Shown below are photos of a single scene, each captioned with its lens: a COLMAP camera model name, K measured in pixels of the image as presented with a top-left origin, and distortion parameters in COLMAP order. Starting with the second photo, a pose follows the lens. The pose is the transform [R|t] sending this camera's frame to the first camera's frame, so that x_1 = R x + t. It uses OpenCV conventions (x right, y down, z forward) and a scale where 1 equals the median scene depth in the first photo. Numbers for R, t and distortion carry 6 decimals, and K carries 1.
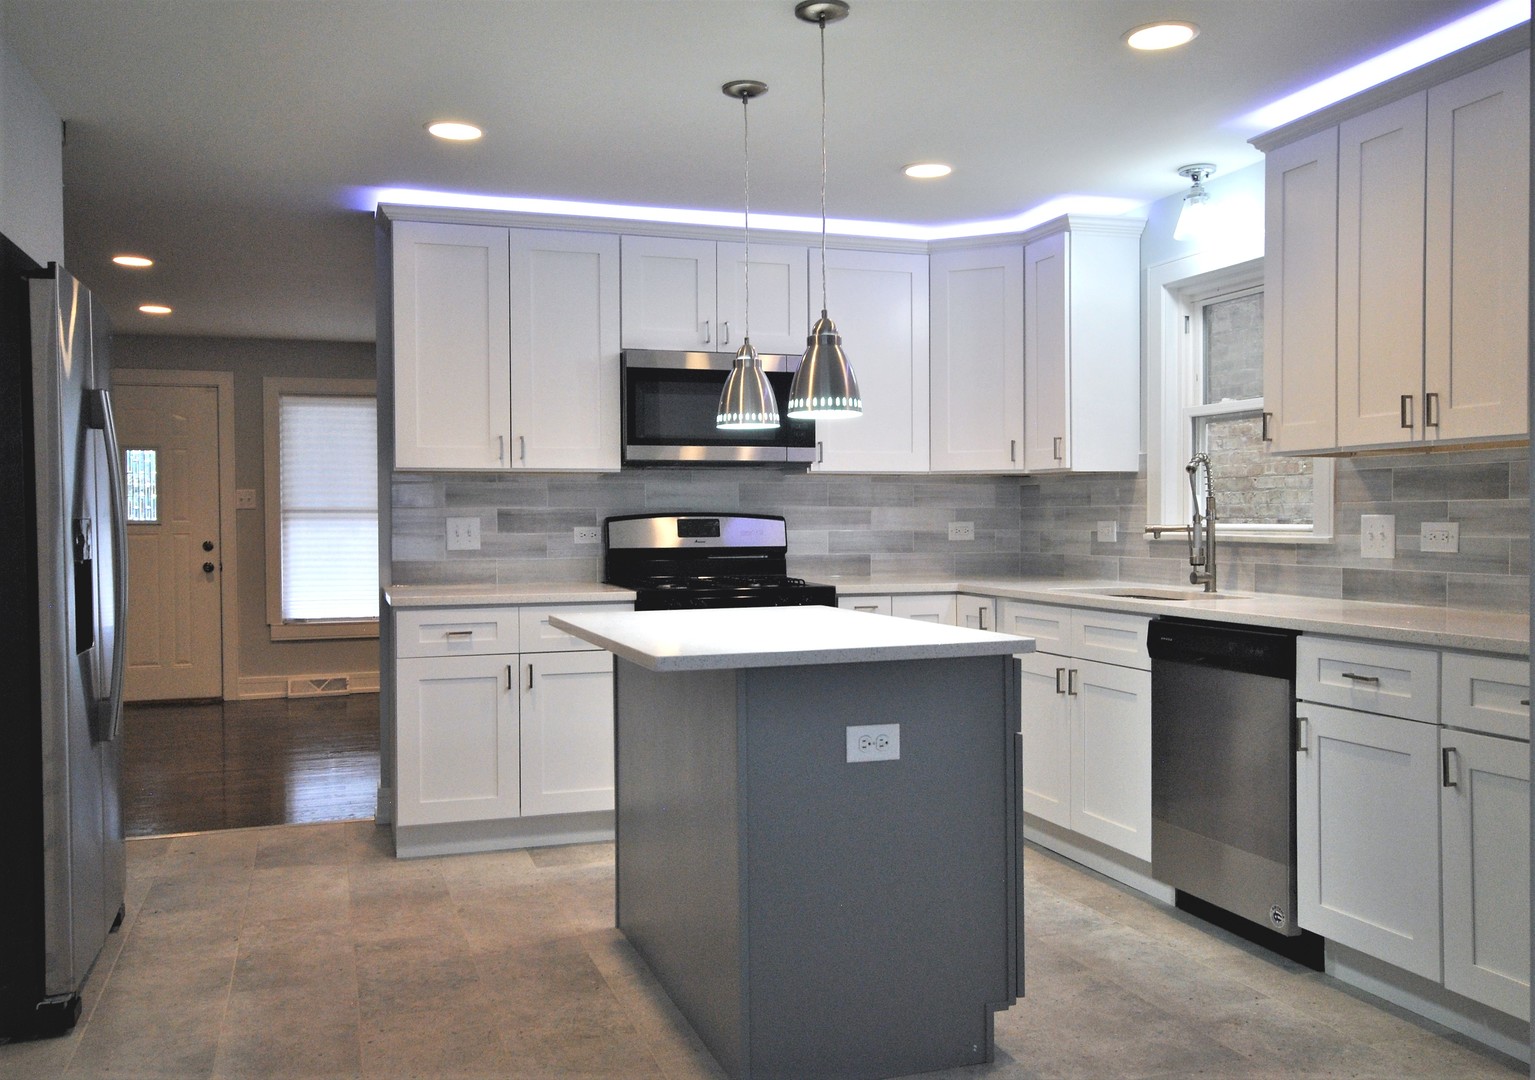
lens RADIAL K [[1353.3, 0, 766.2], [0, 1353.3, 540.9], [0, 0, 1]] dist [0.010855, 0.015948]
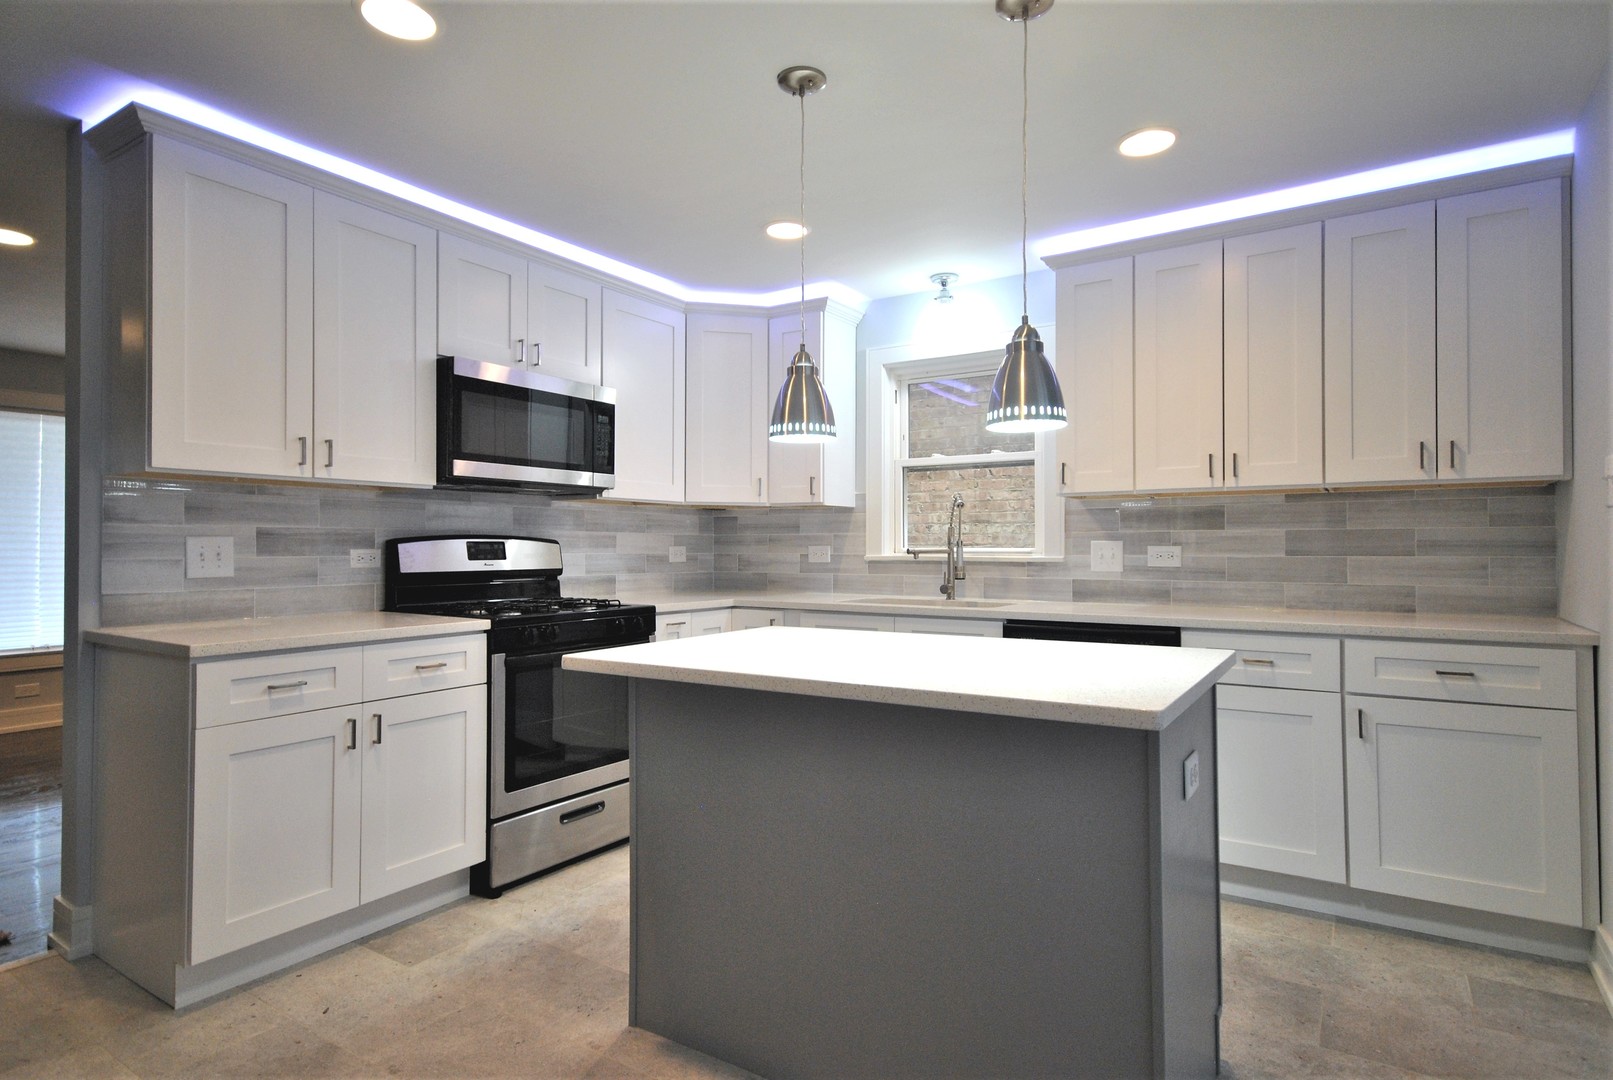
lens RADIAL K [[872.7, 0, 809.1], [0, 872.7, 538.6], [0, 0, 1]] dist [0.006058, 0.002512]
pose [[0.777101, 0.011093, 0.629278, -0.289780], [0.007435, 0.999613, -0.026803, 0.000410], [-0.629331, 0.025507, 0.776718, 0.398671]]
